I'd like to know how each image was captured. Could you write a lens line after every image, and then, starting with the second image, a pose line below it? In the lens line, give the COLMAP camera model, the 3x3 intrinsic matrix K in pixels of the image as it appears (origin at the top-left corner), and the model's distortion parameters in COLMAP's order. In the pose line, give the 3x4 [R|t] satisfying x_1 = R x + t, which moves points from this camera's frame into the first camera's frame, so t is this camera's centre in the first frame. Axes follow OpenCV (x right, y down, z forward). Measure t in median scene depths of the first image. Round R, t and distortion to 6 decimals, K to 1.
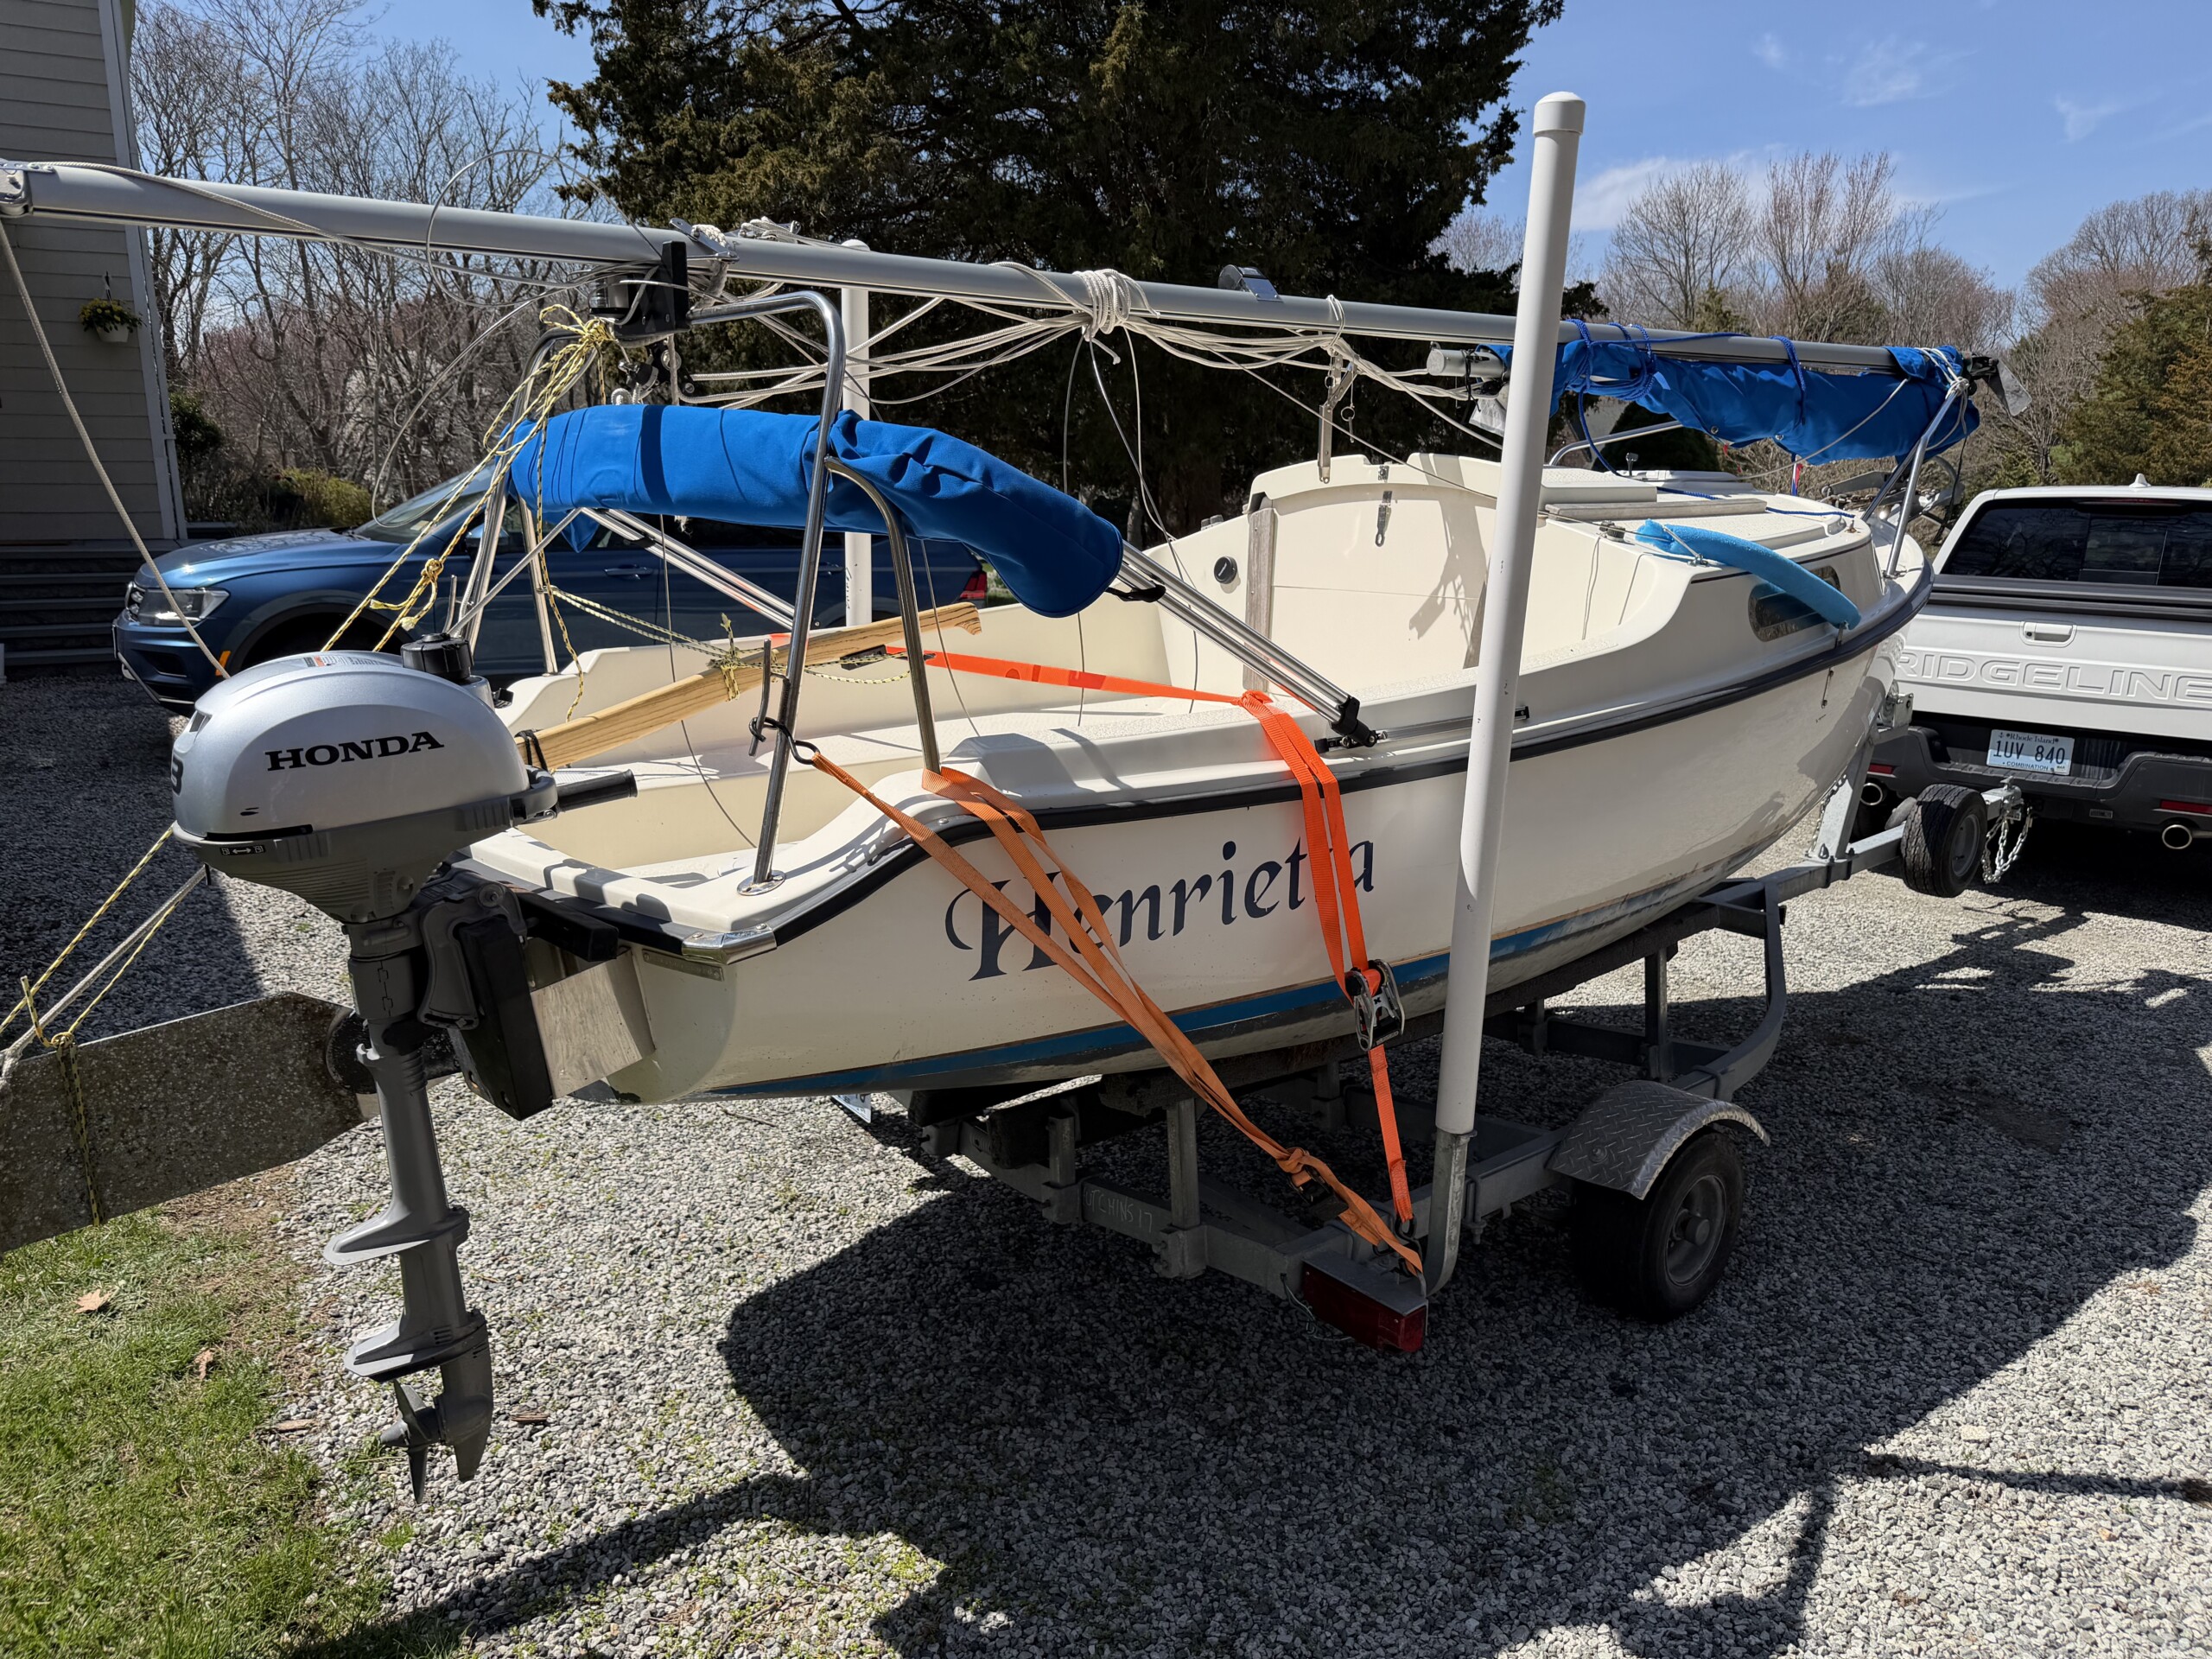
lens RADIAL K [[1573.1, 0, 1106.0], [0, 1573.1, 829.5], [0, 0, 1]] dist [0.090399, -0.117523]
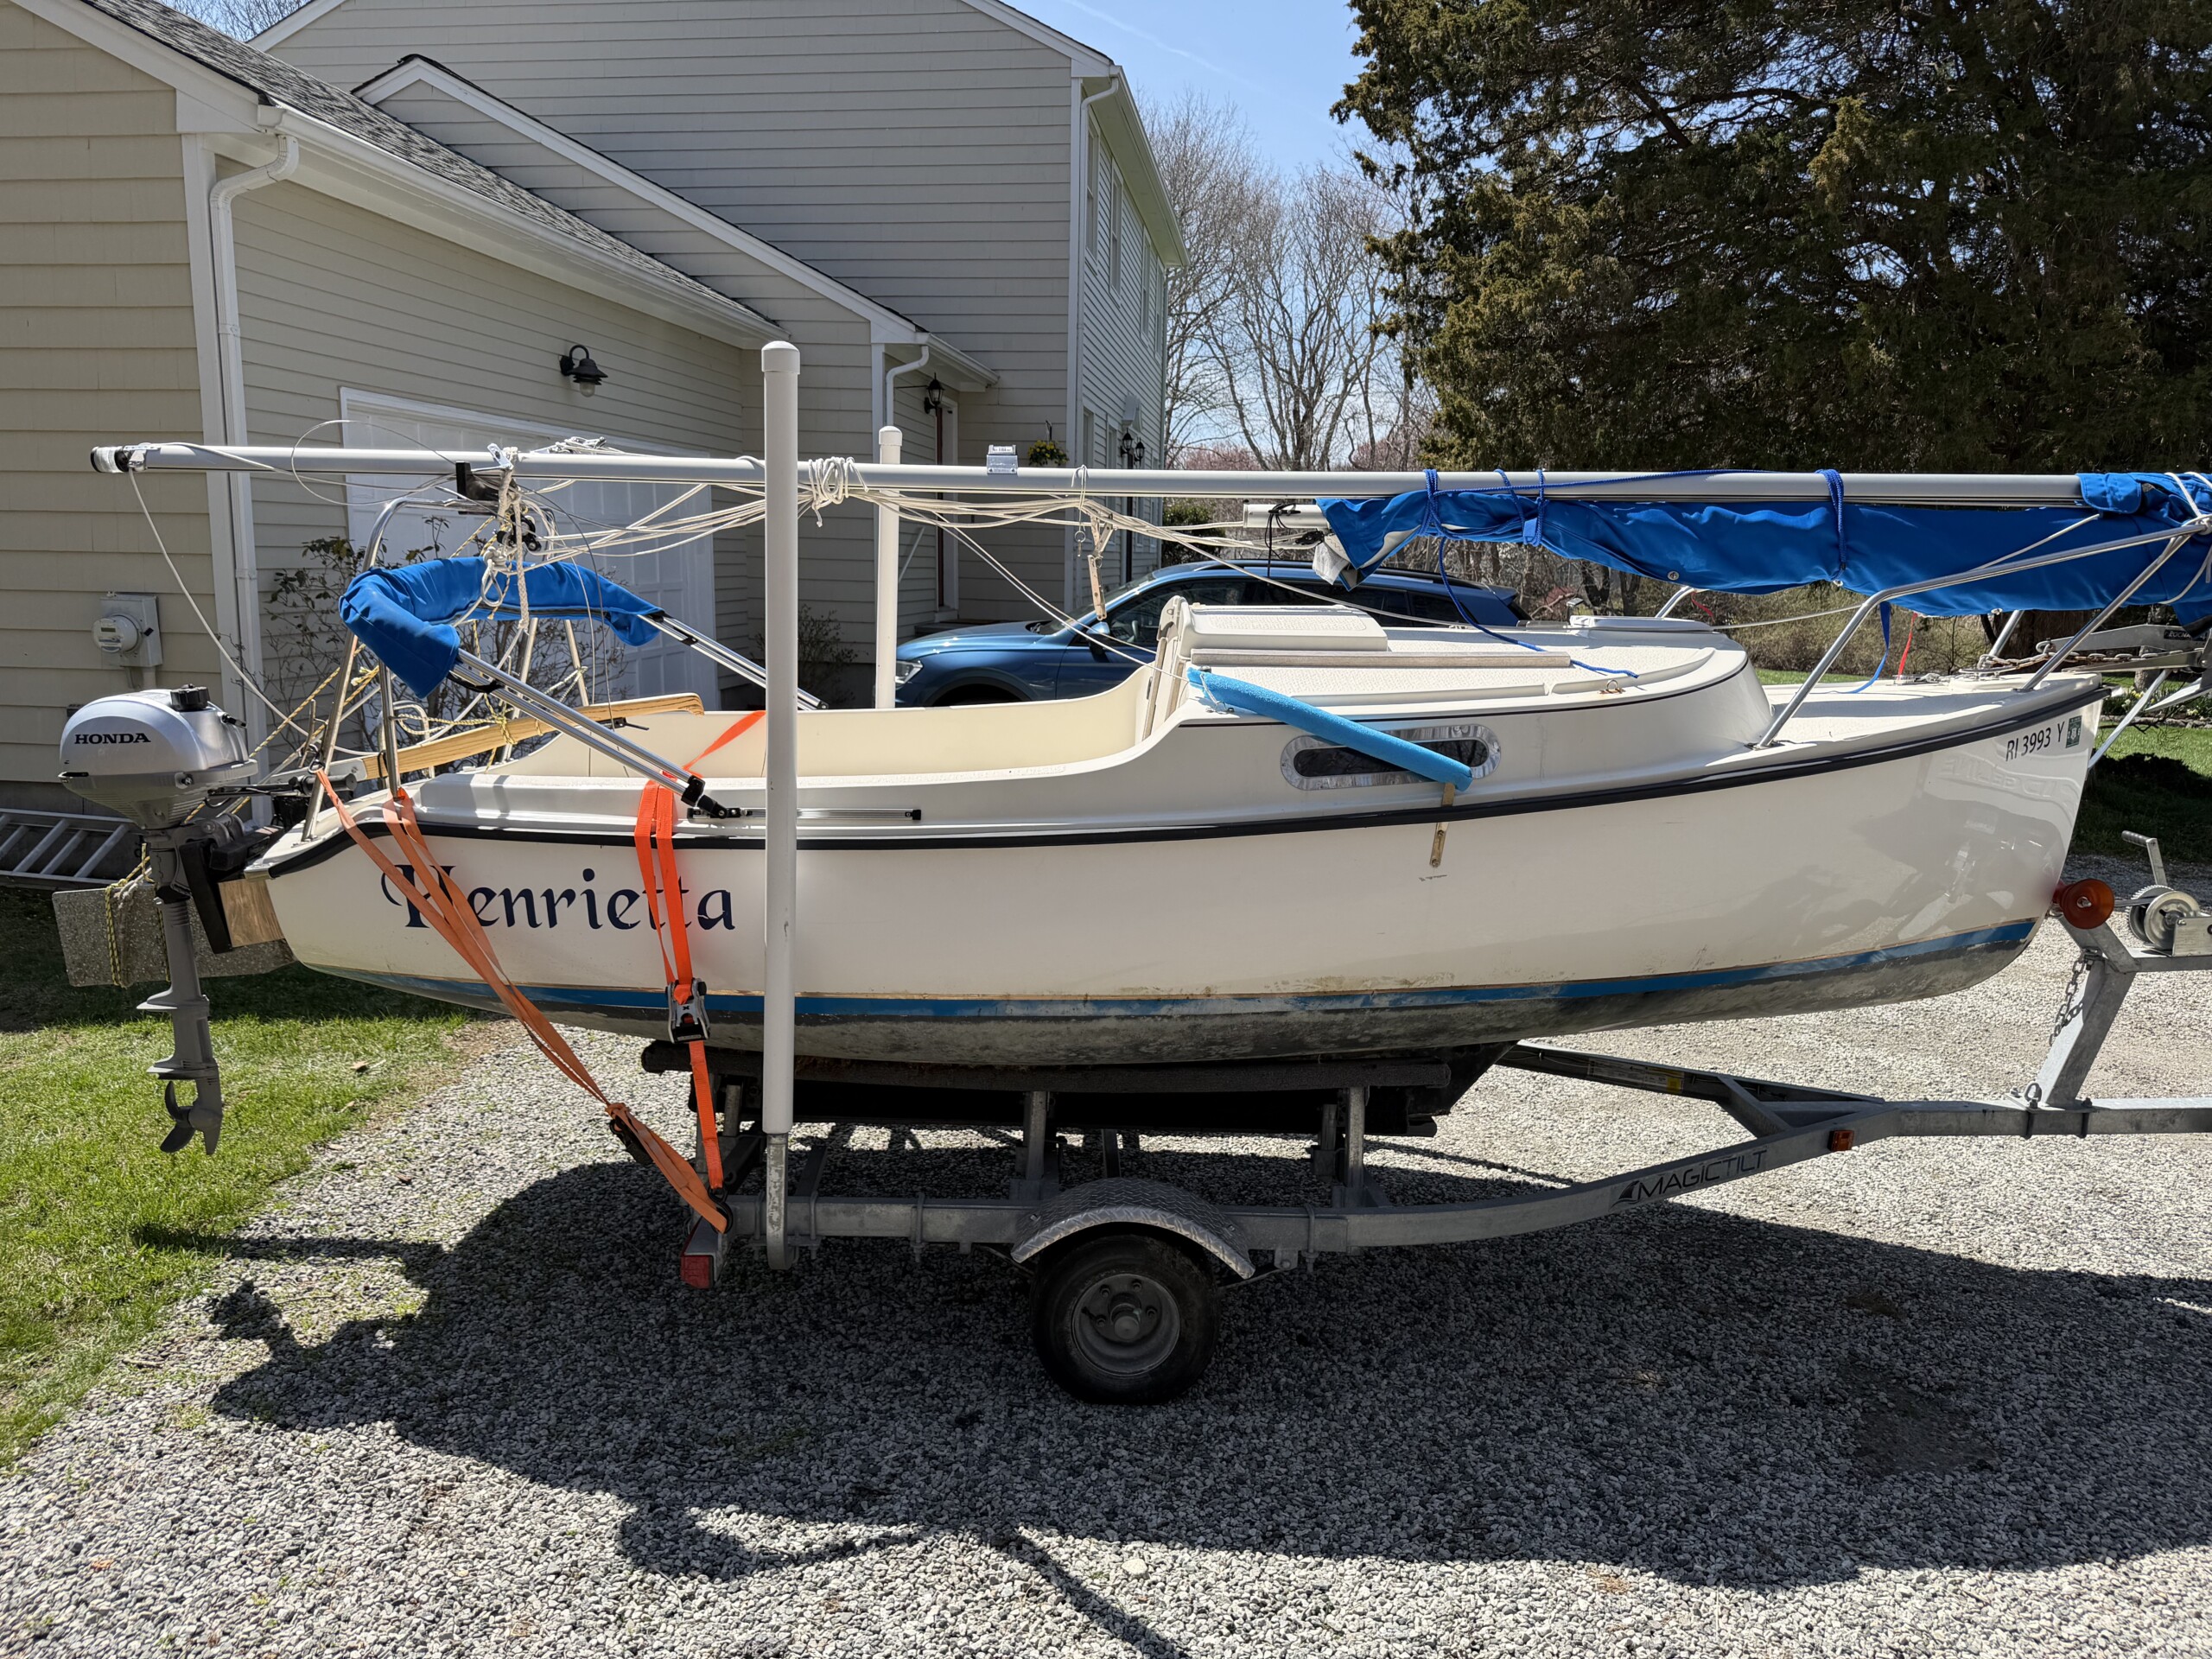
lens RADIAL K [[1571.2, 0, 1106.0], [0, 1571.2, 829.5], [0, 0, 1]] dist [0.196447, -0.357757]
pose [[0.765432, 0.121515, -0.631940, 1.113782], [-0.156058, 0.987747, 0.000908, -0.084309], [0.624307, 0.097924, 0.775017, 0.145546]]
